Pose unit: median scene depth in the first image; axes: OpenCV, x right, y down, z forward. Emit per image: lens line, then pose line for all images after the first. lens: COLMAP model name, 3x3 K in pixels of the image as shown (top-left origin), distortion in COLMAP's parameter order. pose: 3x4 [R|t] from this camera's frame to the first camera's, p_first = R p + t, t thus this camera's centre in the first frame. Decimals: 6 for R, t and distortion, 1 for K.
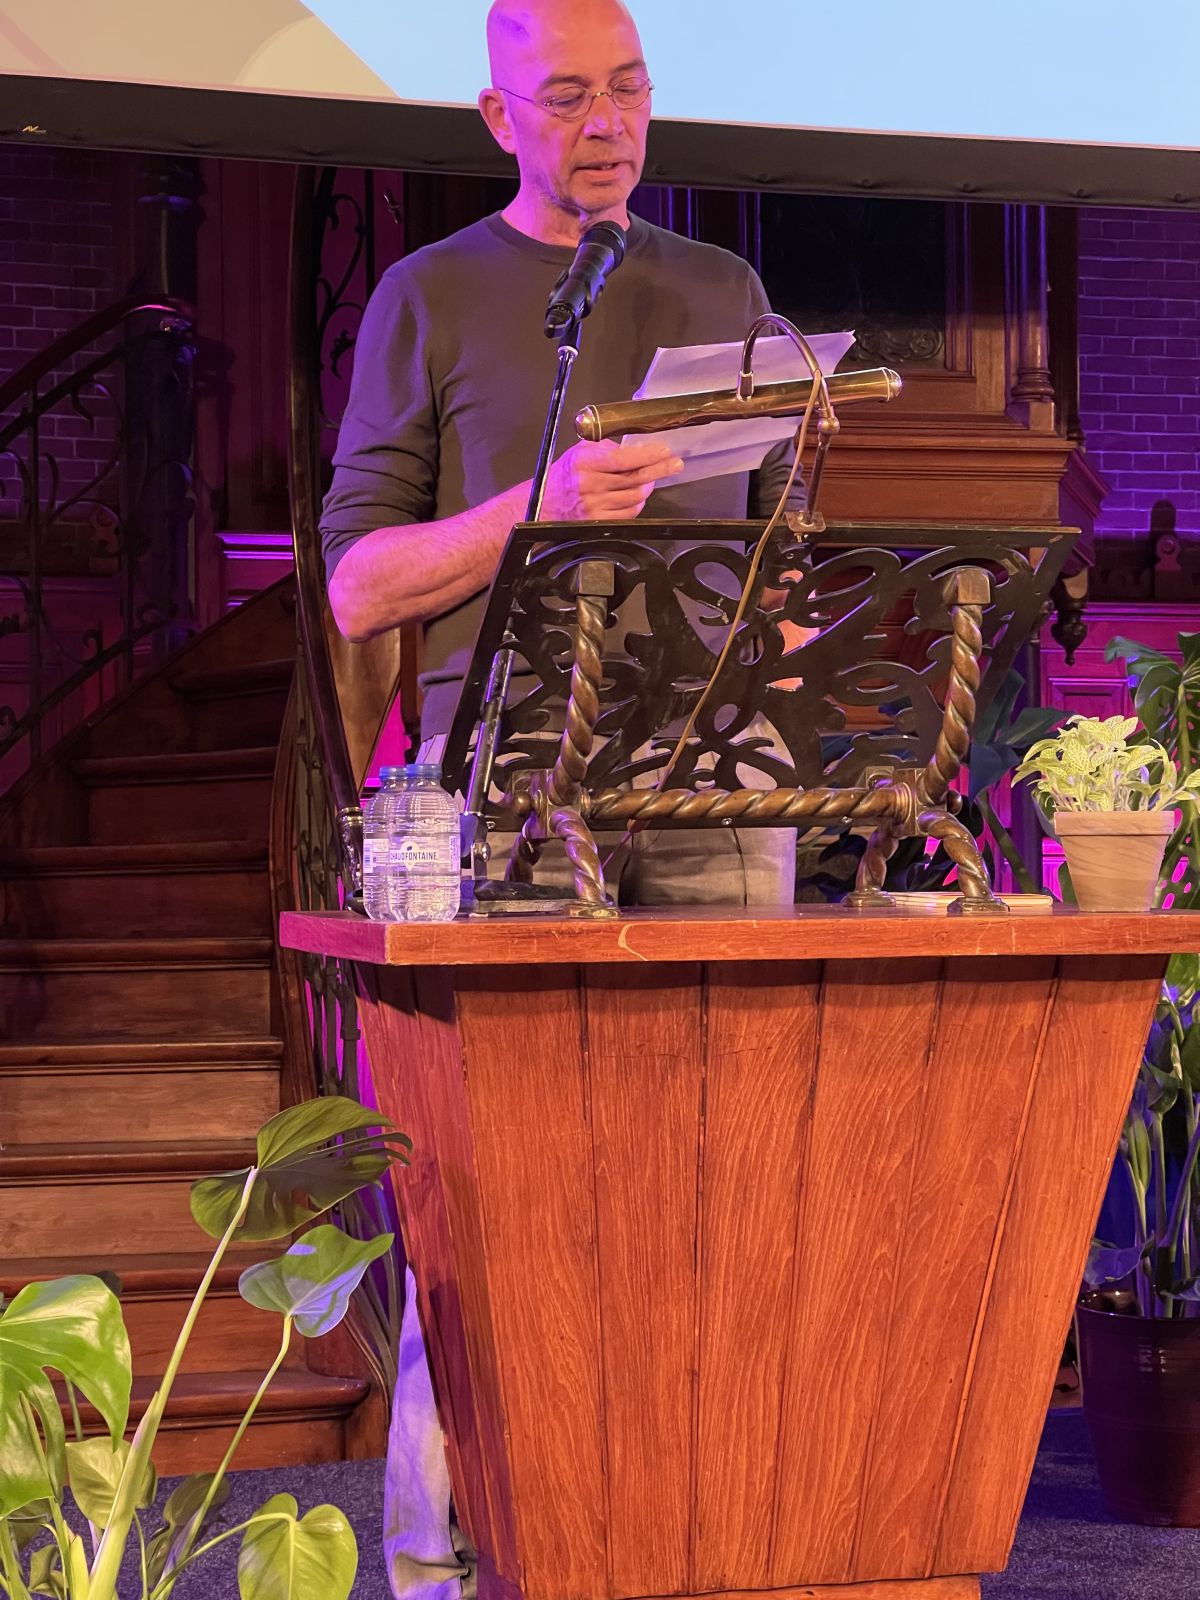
lens RADIAL K [[2924.2, 0, 607.7], [0, 2924.2, 789.3], [0, 0, 1]] dist [0.206219, 0.000000]
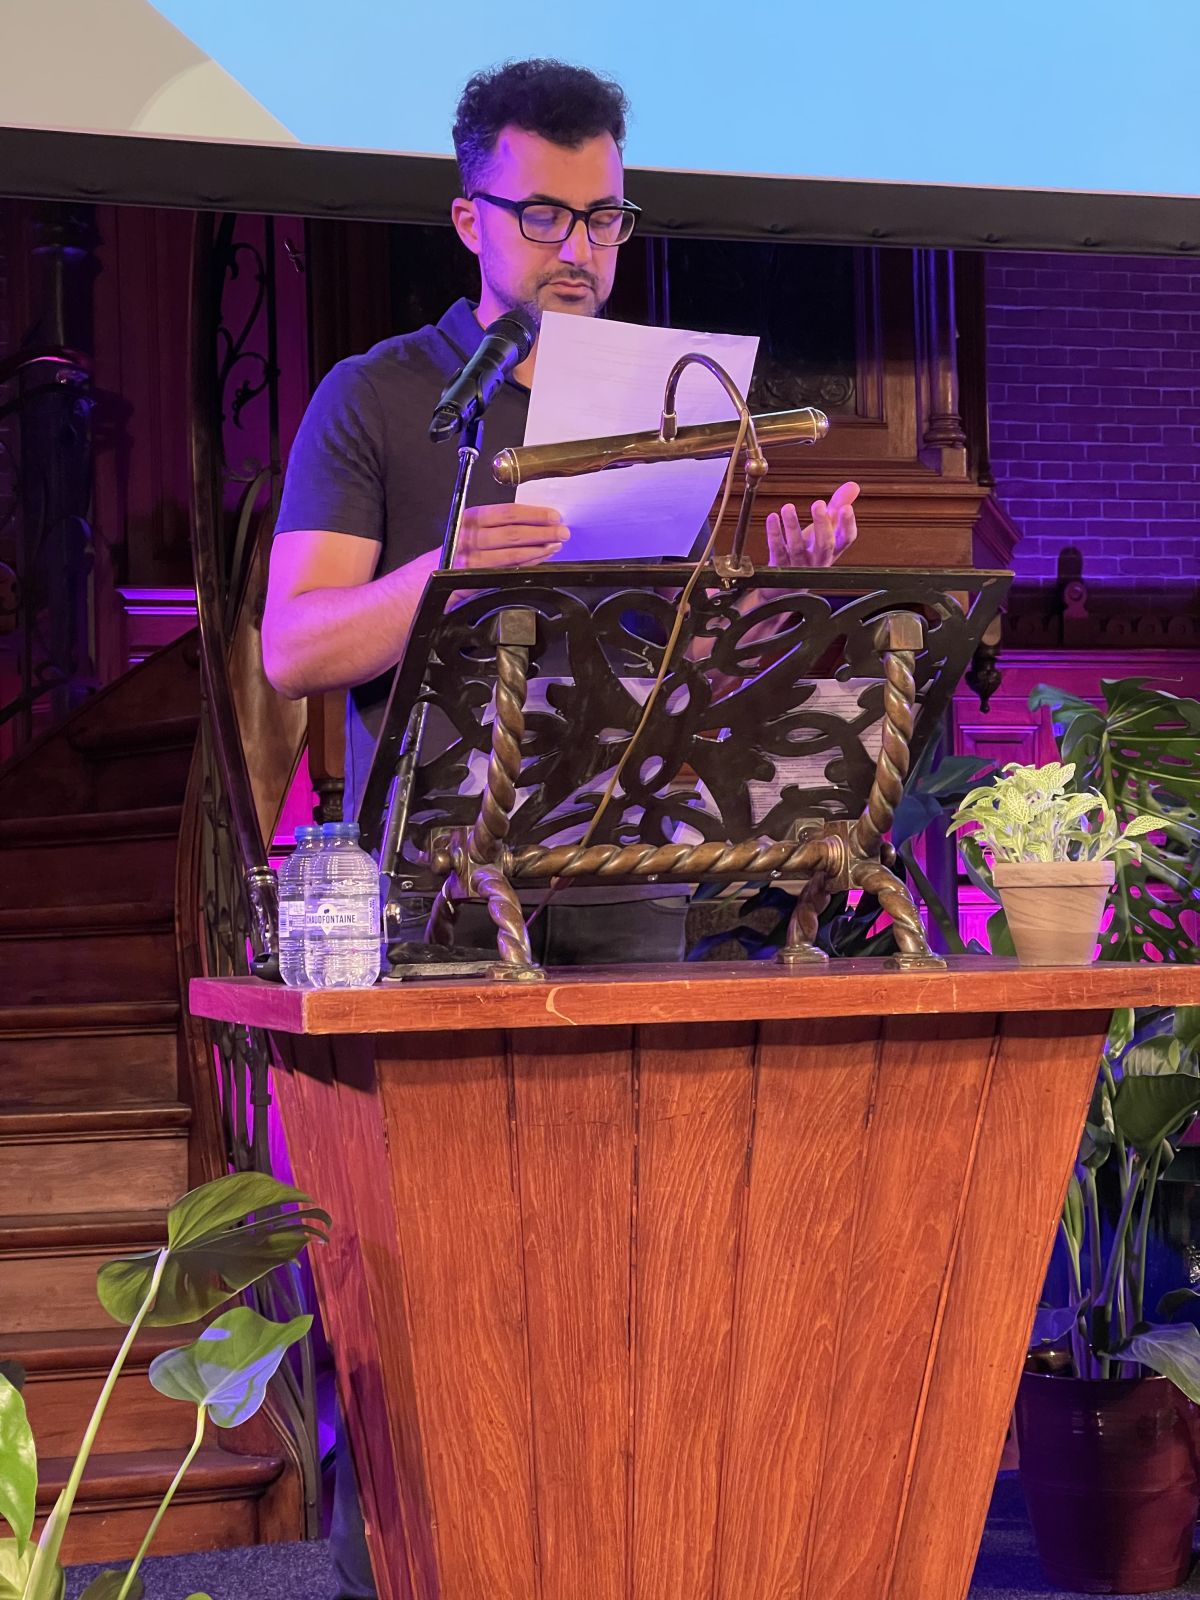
lens RADIAL K [[2924.2, 0, 611.9], [0, 2924.2, 789.7], [0, 0, 1]] dist [0.206219, 0.000000]
pose [[0.999332, -0.013068, 0.034143, -0.006068], [0.013675, 0.999752, -0.017600, -0.001250], [-0.033905, 0.018055, 0.999262, 0.036318]]
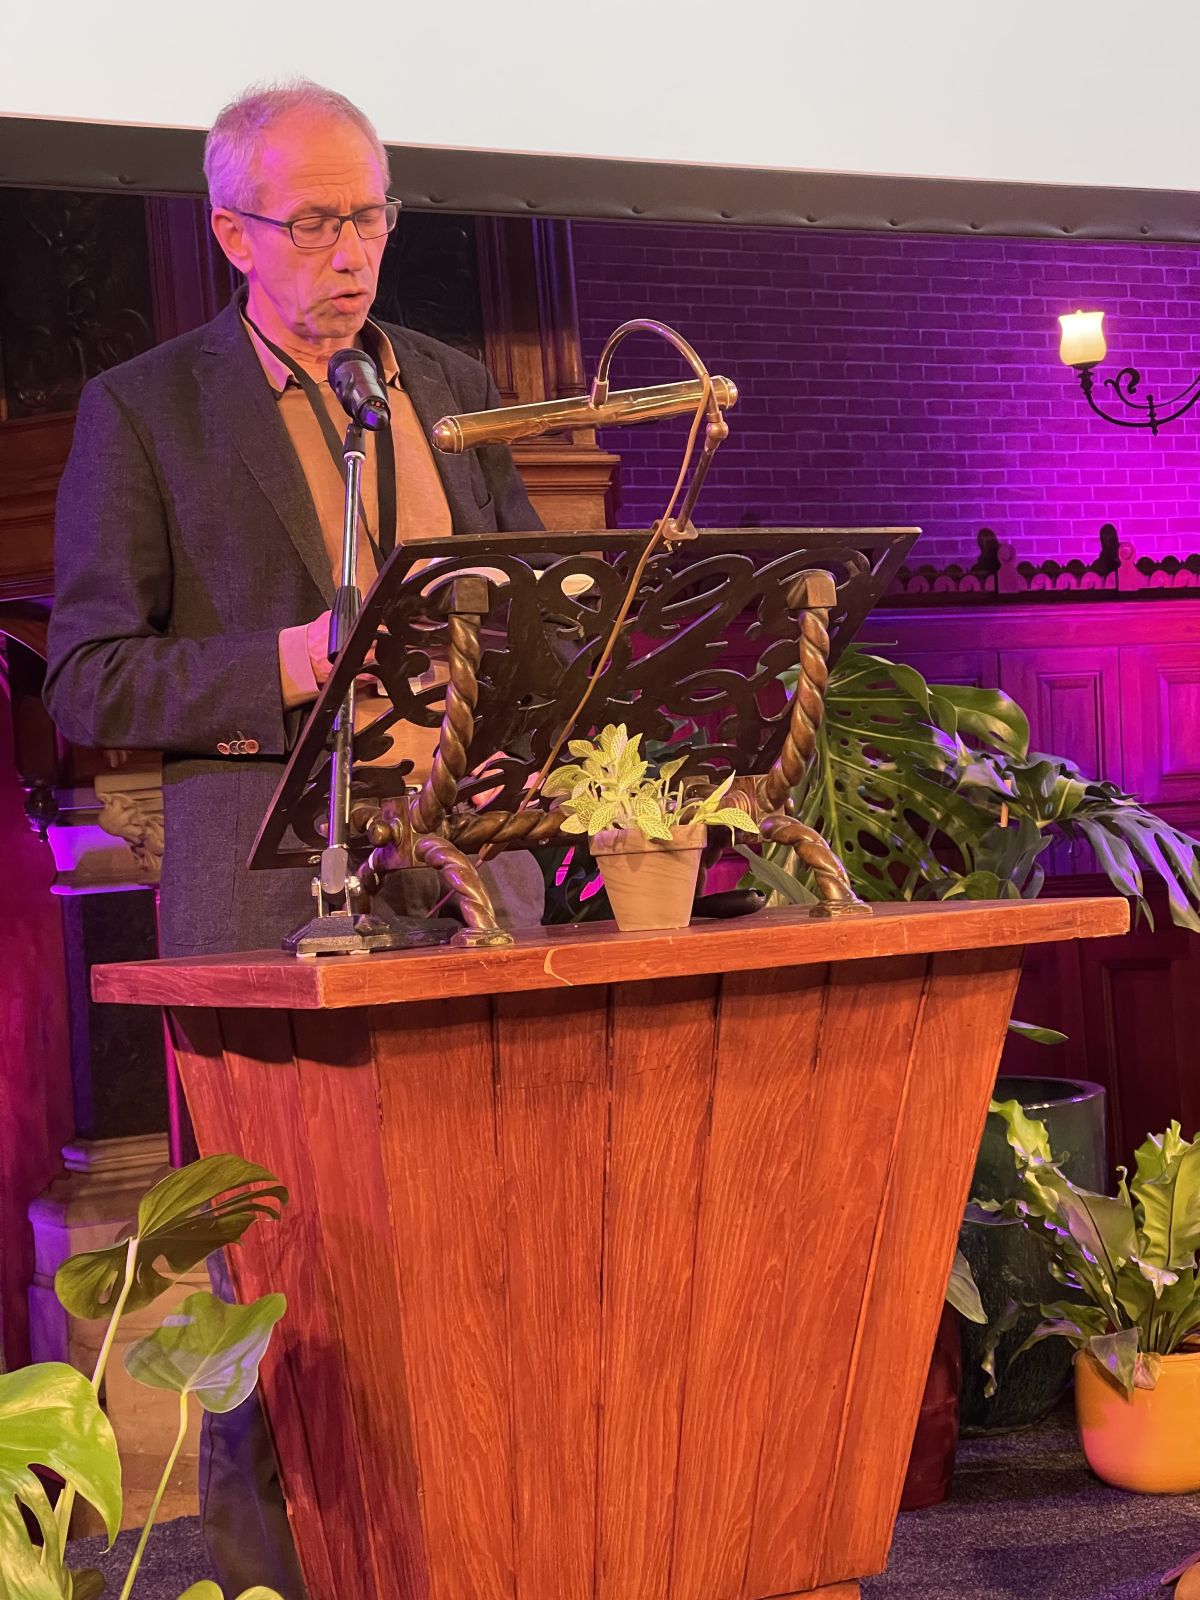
lens RADIAL K [[2924.2, 0, 599.9], [0, 2924.2, 784.2], [0, 0, 1]] dist [0.206219, 0.000000]
pose [[0.970847, -0.055319, 0.233231, -0.182795], [0.057705, 0.998328, -0.003413, -0.003797], [-0.232652, 0.016772, 0.972415, 0.048437]]
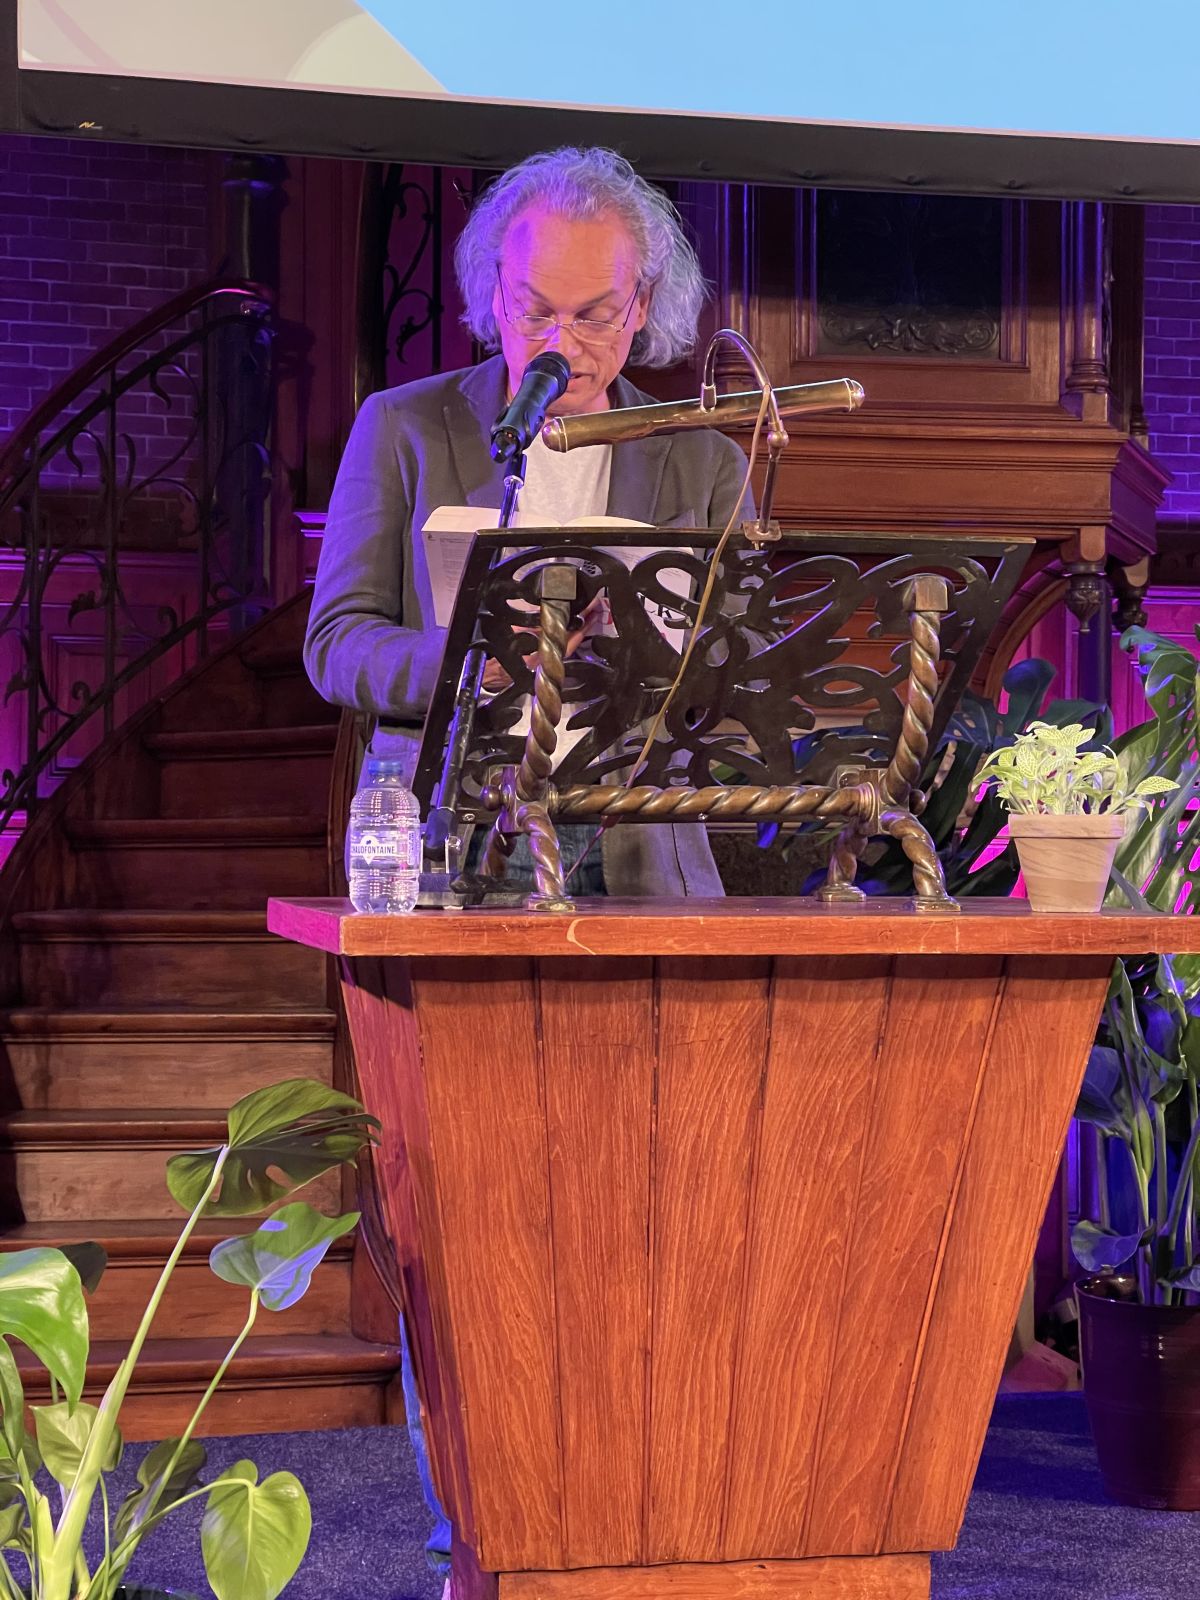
lens RADIAL K [[2924.2, 0, 619.7], [0, 2924.2, 776.9], [0, 0, 1]] dist [0.206219, 0.000000]
pose [[0.999053, 0.014050, -0.041180, 0.058294], [-0.013770, 0.999880, 0.007079, -0.010669], [0.041274, -0.006505, 0.999127, -0.031148]]
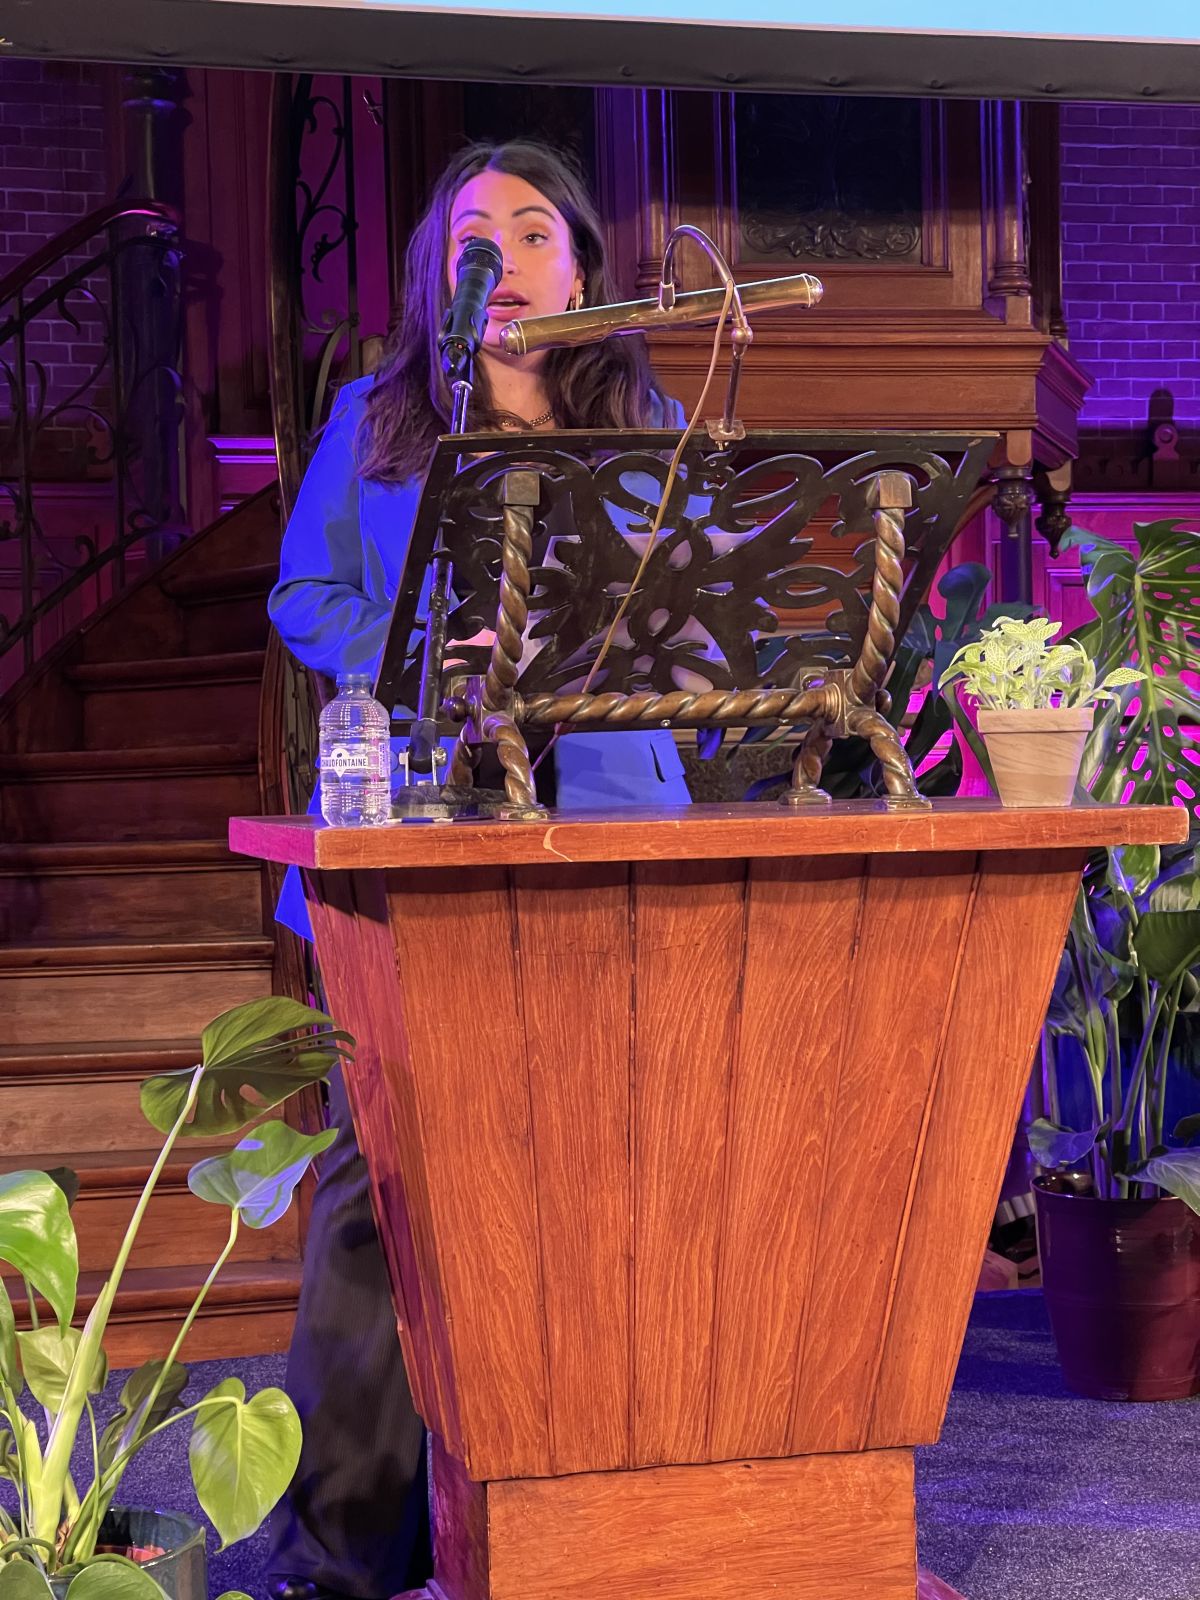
lens RADIAL K [[2924.2, 0, 611.9], [0, 2924.2, 782.7], [0, 0, 1]] dist [0.206219, 0.000000]
pose [[0.999864, -0.013140, -0.009957, 0.034658], [0.013470, 0.999338, 0.033807, -0.003381], [0.009506, -0.033937, 0.999379, -0.023892]]
